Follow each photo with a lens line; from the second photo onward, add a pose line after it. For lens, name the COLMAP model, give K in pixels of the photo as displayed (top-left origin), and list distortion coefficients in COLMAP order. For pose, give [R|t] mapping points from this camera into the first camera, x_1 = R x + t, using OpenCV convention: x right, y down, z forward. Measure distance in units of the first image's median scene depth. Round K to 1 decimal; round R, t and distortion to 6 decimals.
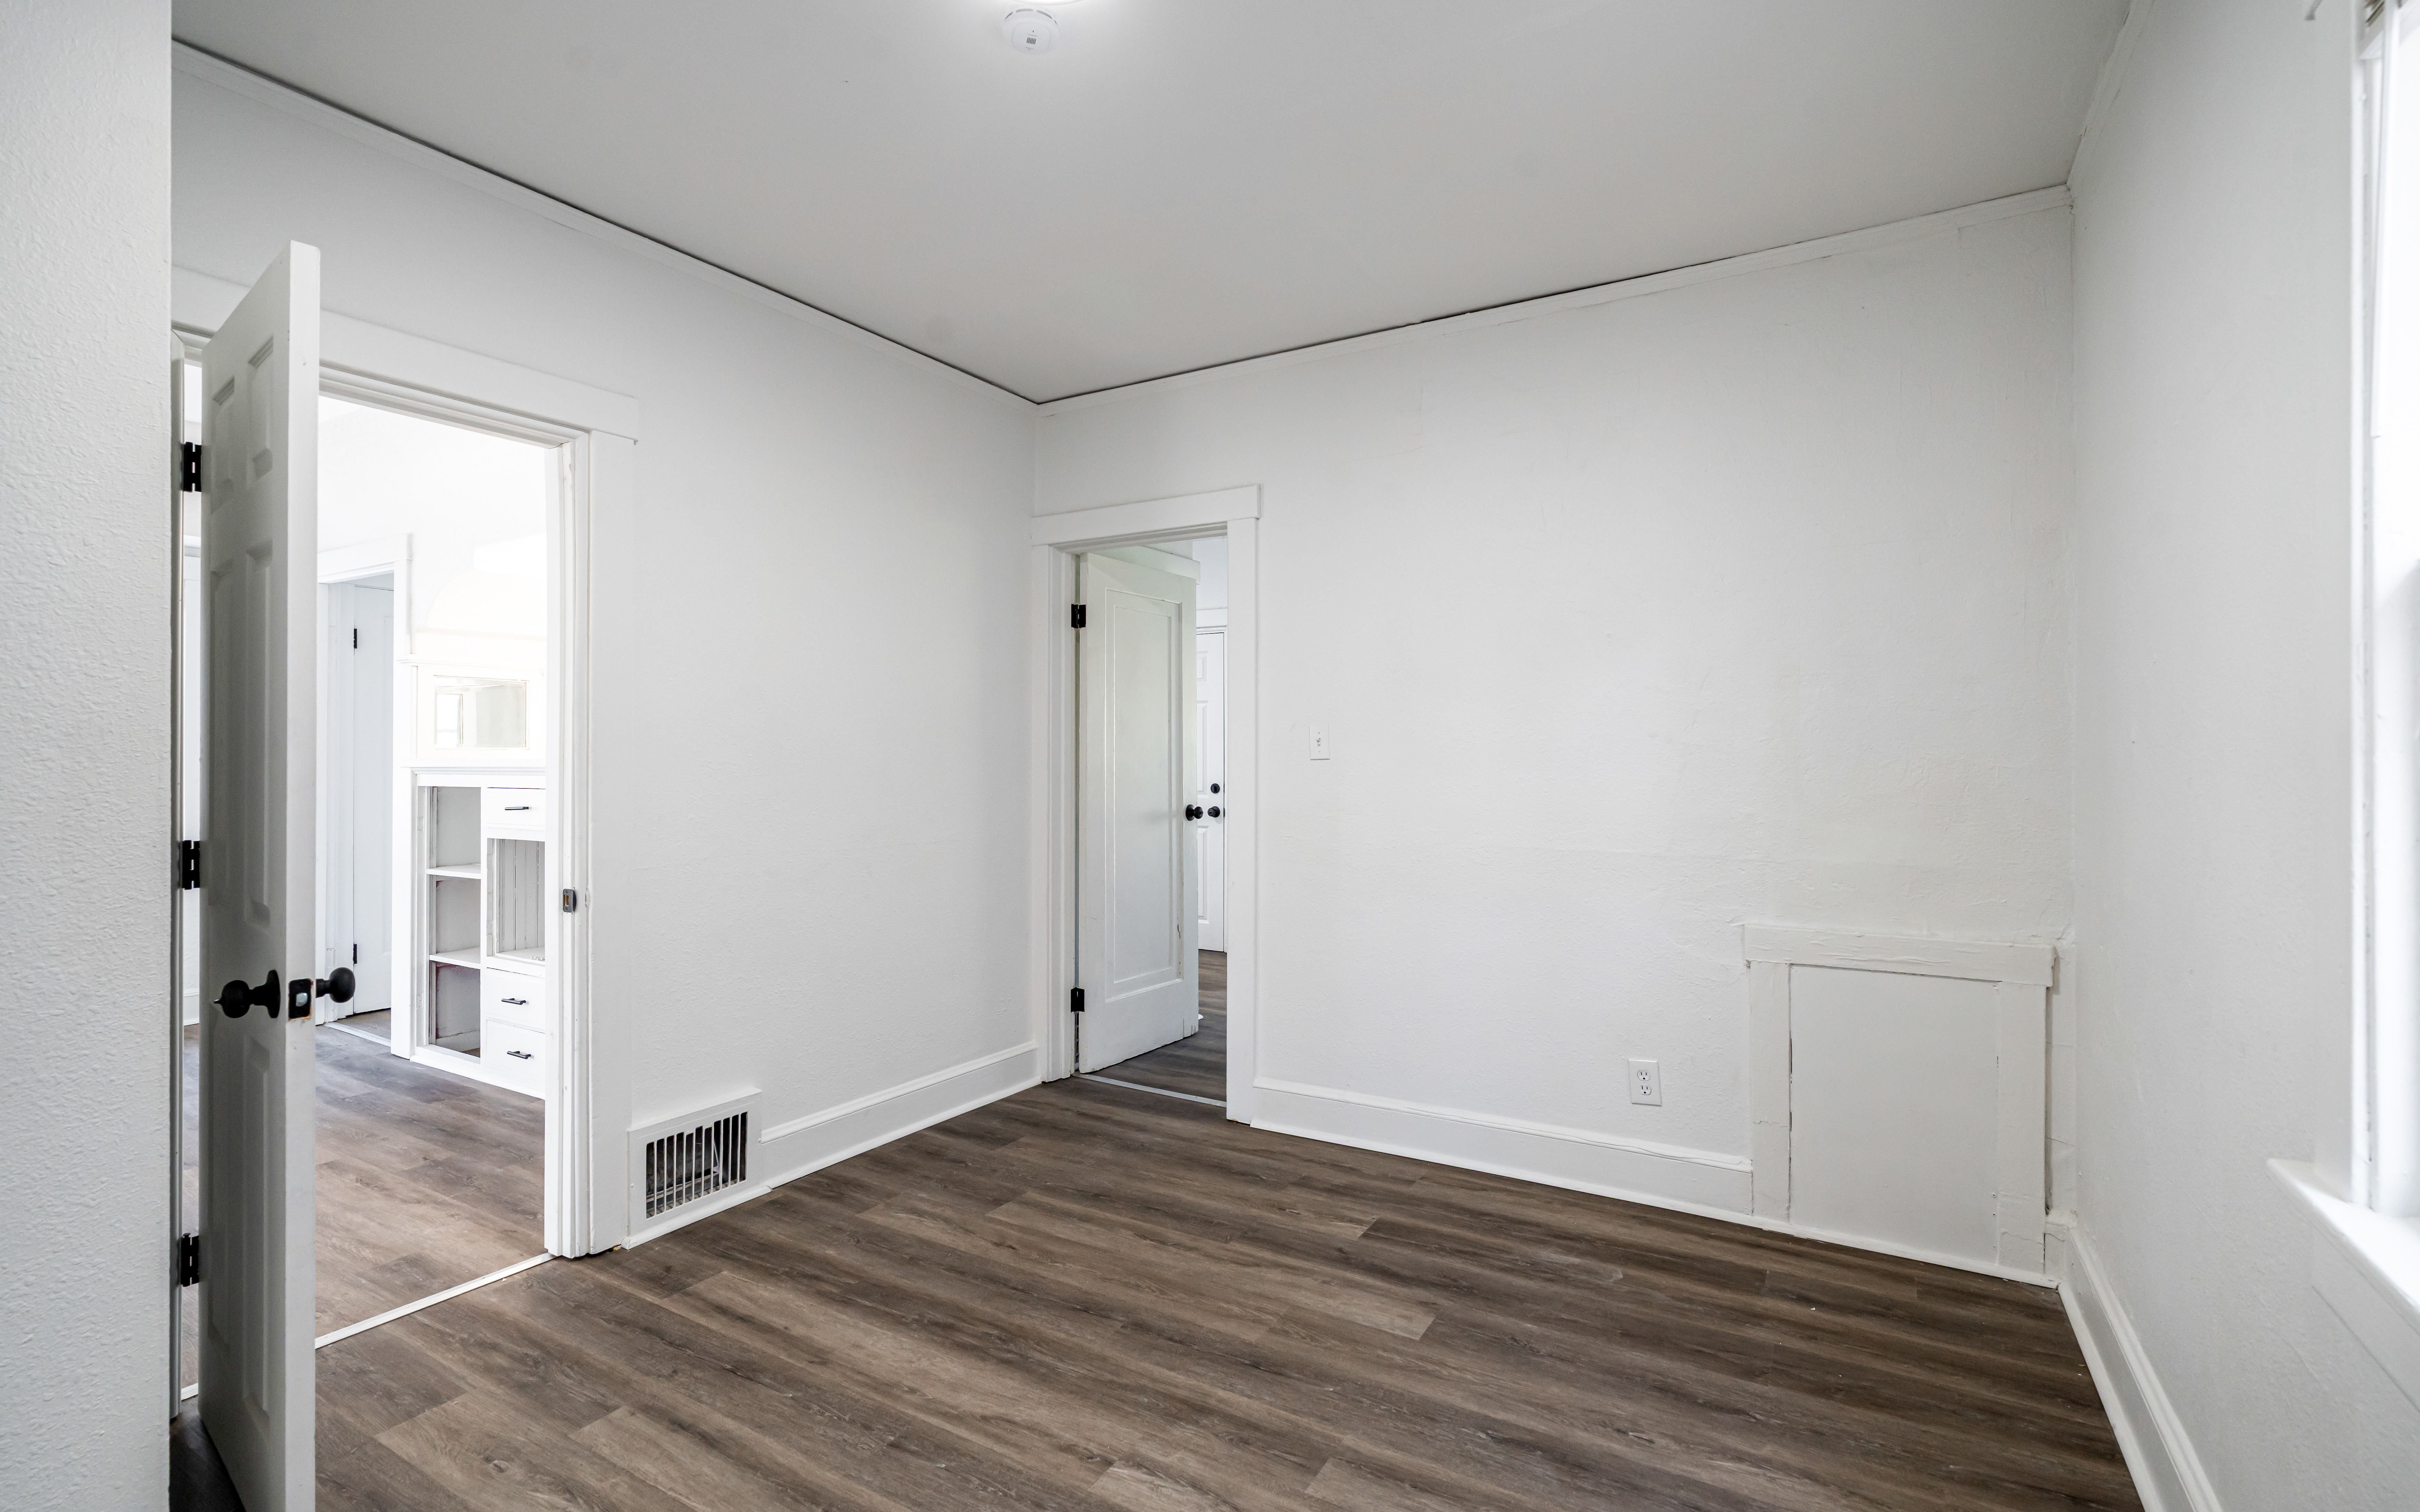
lens RADIAL K [[1106.4, 0, 1204.5], [0, 1106.4, 744.5], [0, 0, 1]] dist [-0.003932, 0.003031]
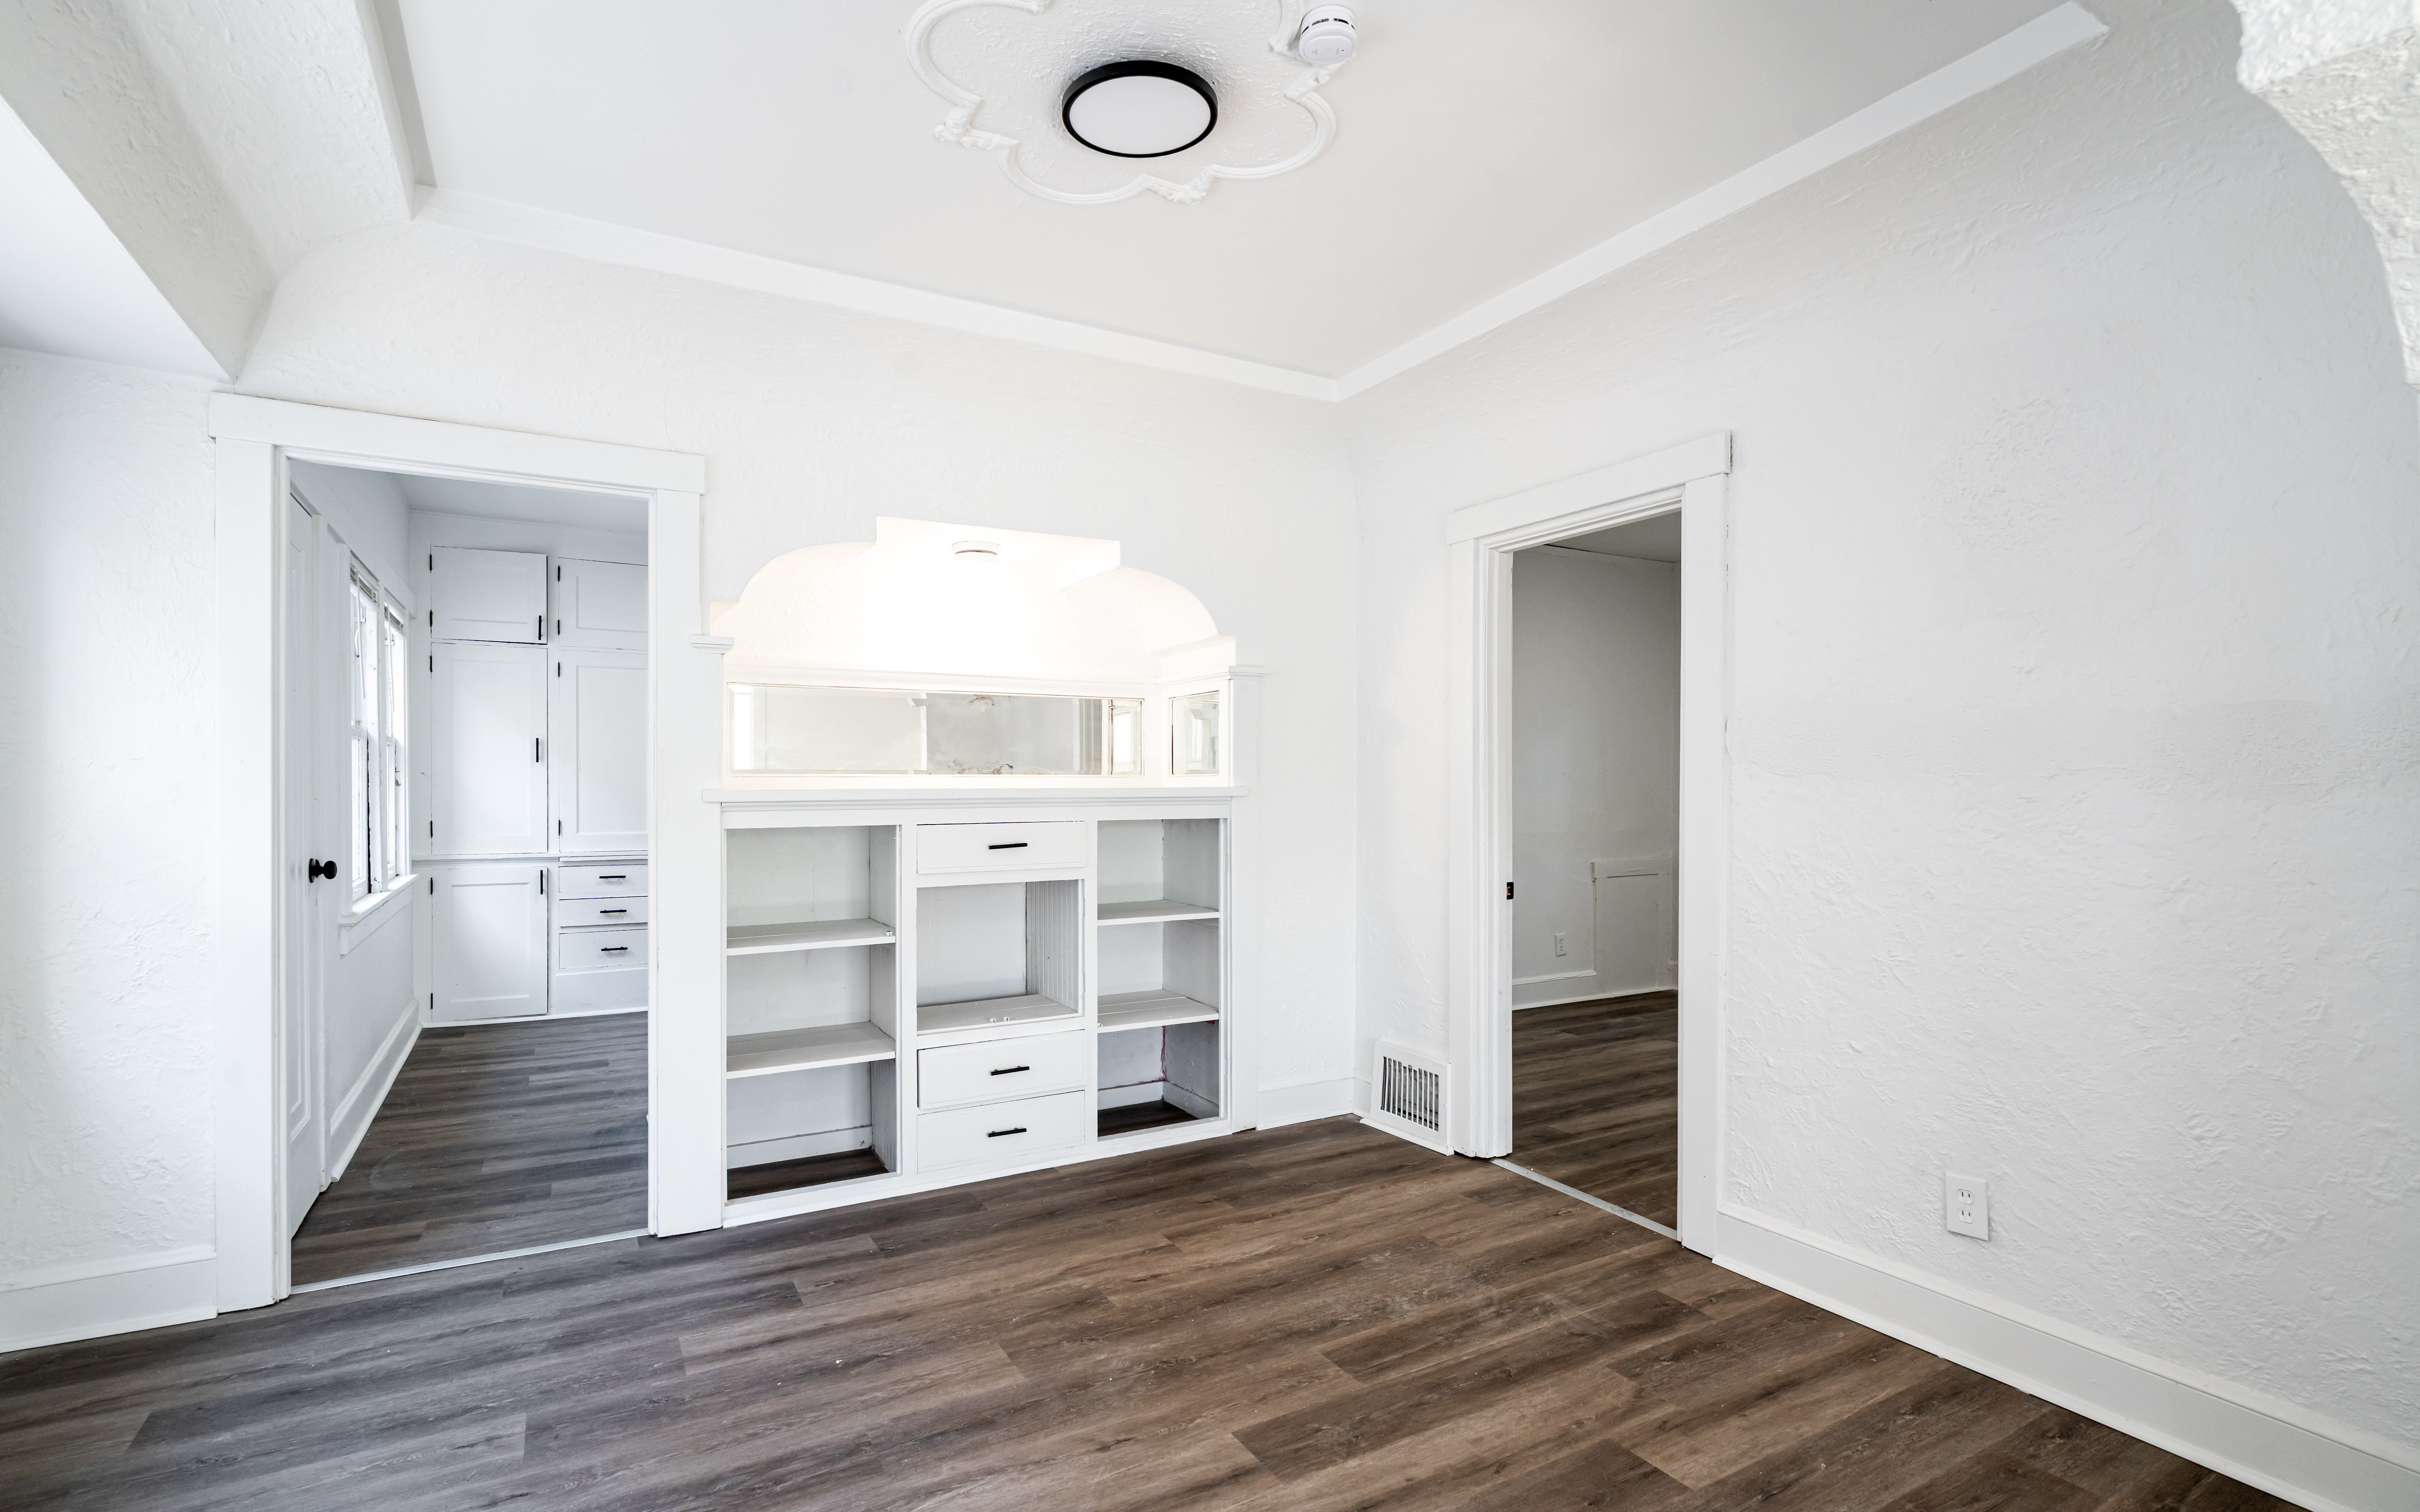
lens RADIAL K [[1106.4, 0, 1185.0], [0, 1106.4, 789.9], [0, 0, 1]] dist [-0.003932, 0.003031]
pose [[0.489570, 0.001848, 0.871962, -1.879432], [0.002694, 0.999990, -0.003631, 0.026832], [-0.871960, 0.004127, 0.489560, 0.663632]]
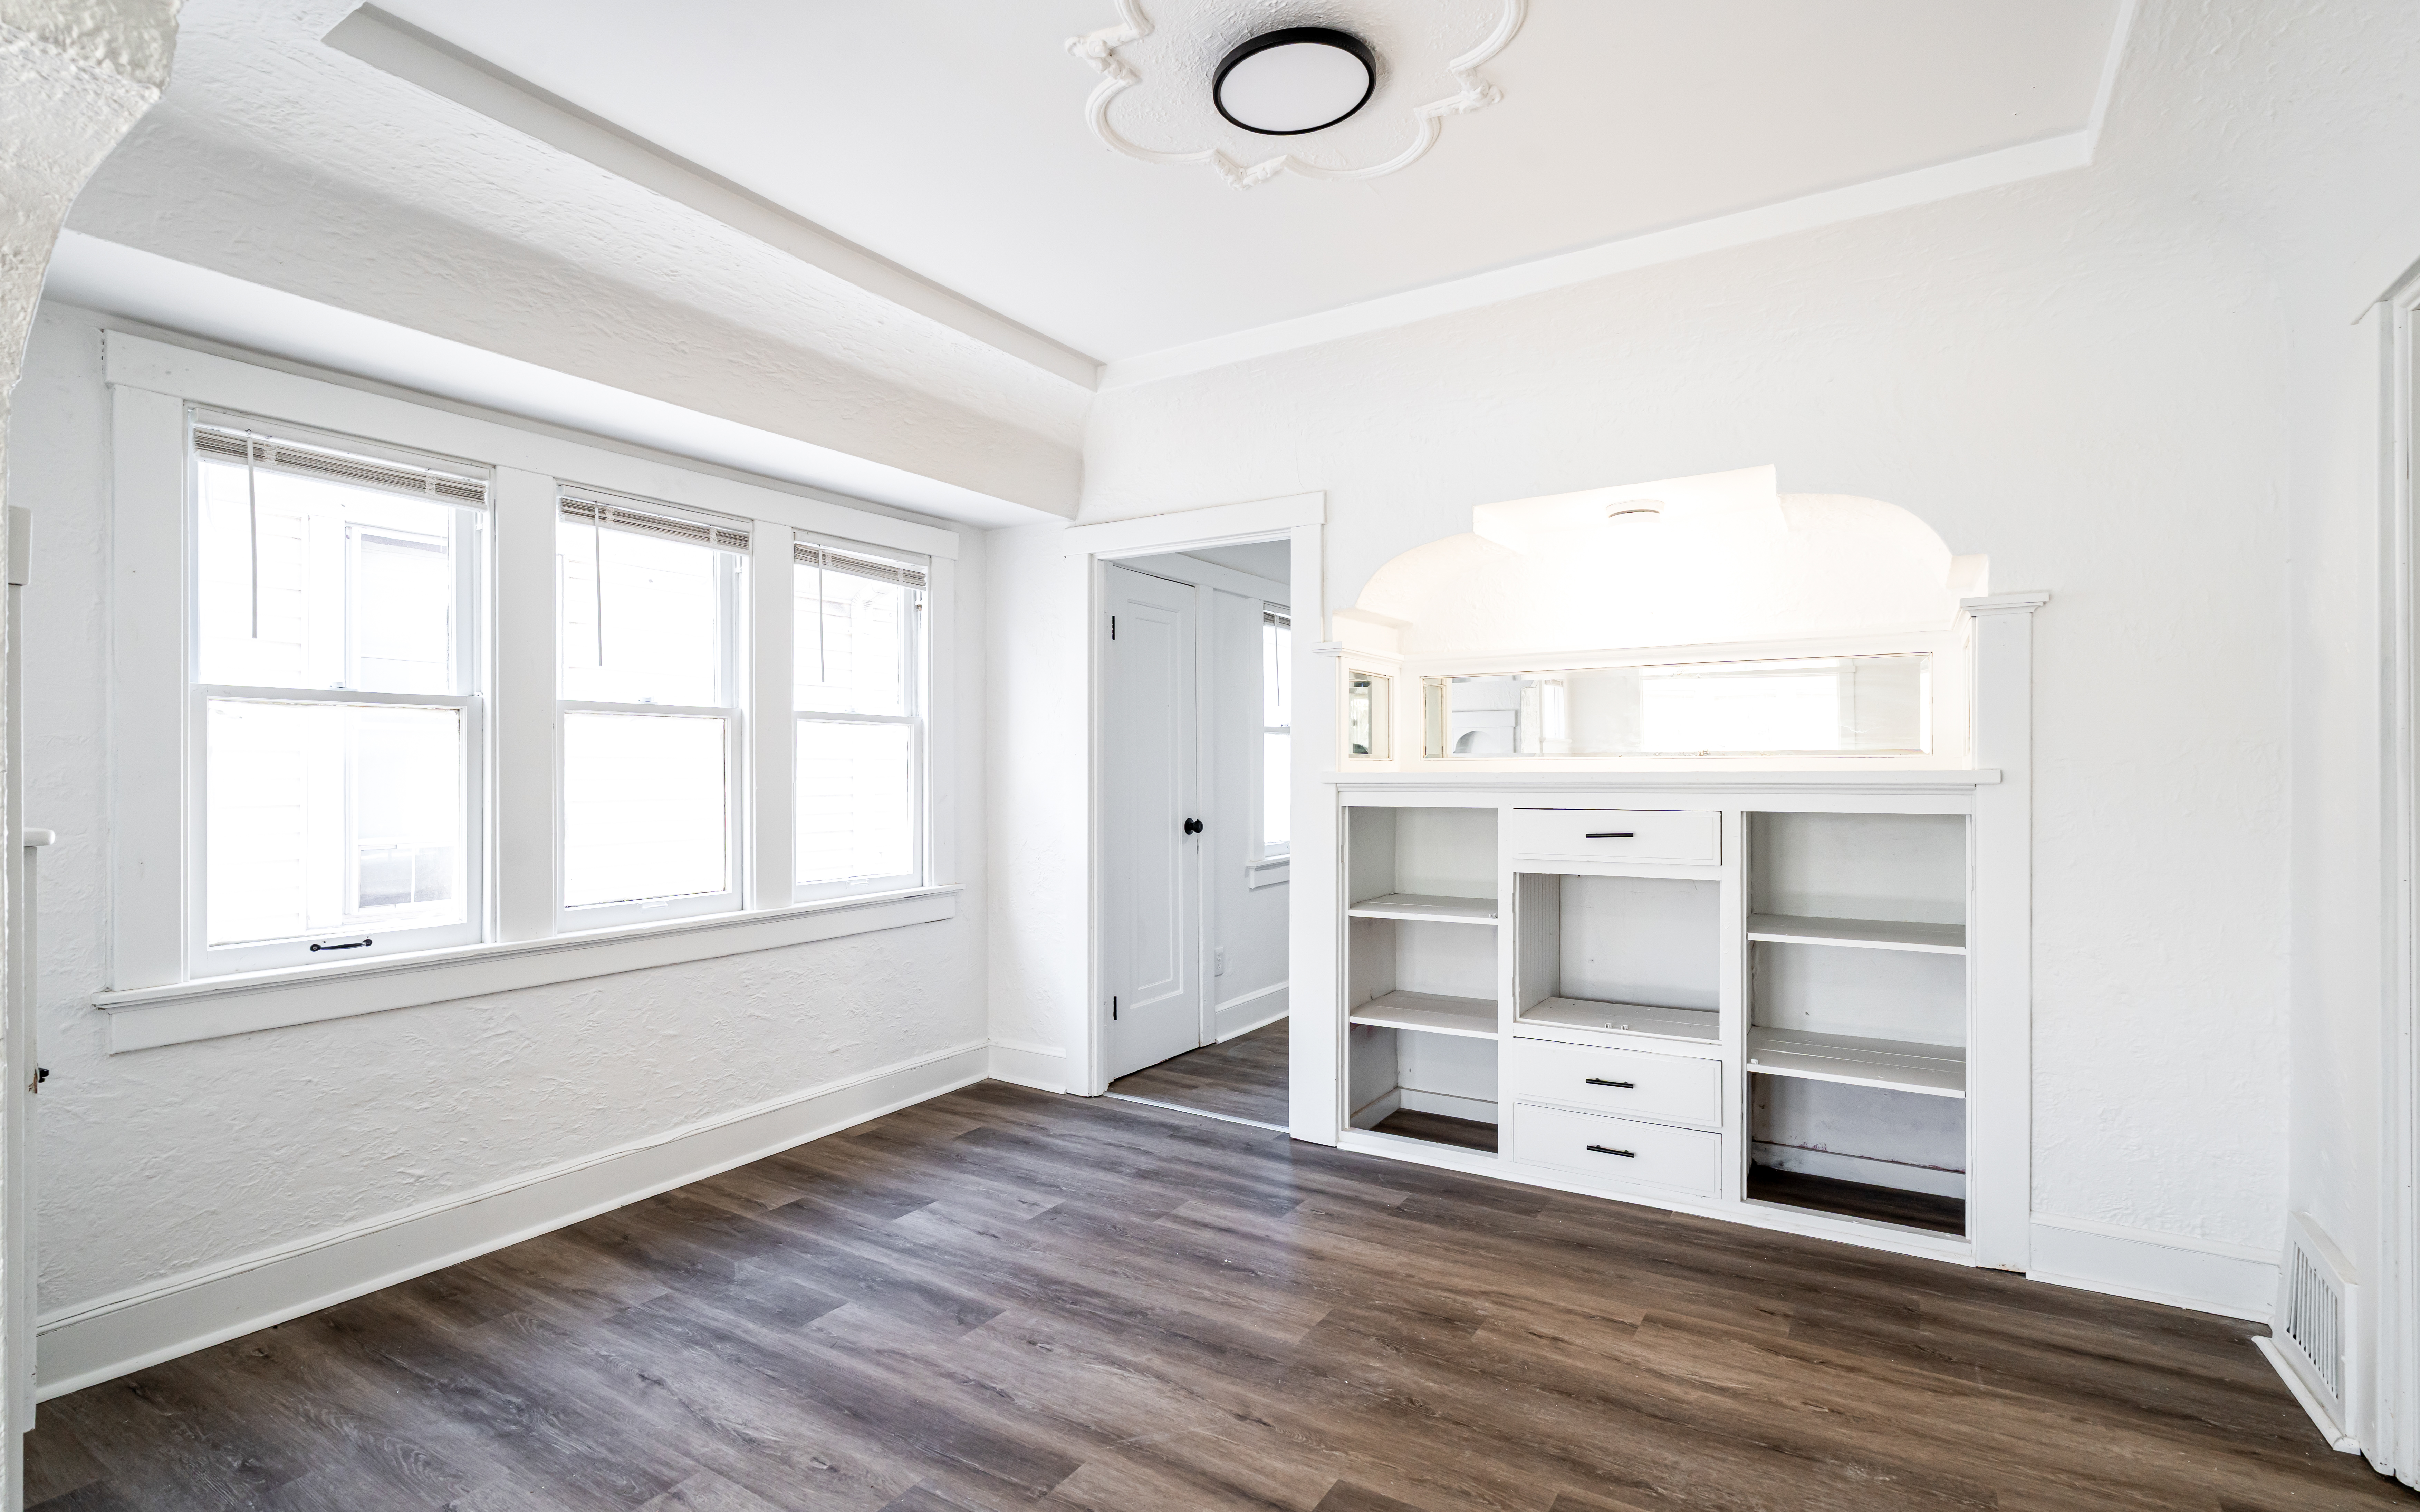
lens RADIAL K [[1106.4, 0, 1230.0], [0, 1106.4, 760.6], [0, 0, 1]] dist [-0.003932, 0.003031]
pose [[0.999895, 0.005373, 0.013457, -1.295965], [-0.005175, 0.999878, -0.014734, 0.028232], [-0.013534, 0.014663, 0.999801, 0.323811]]
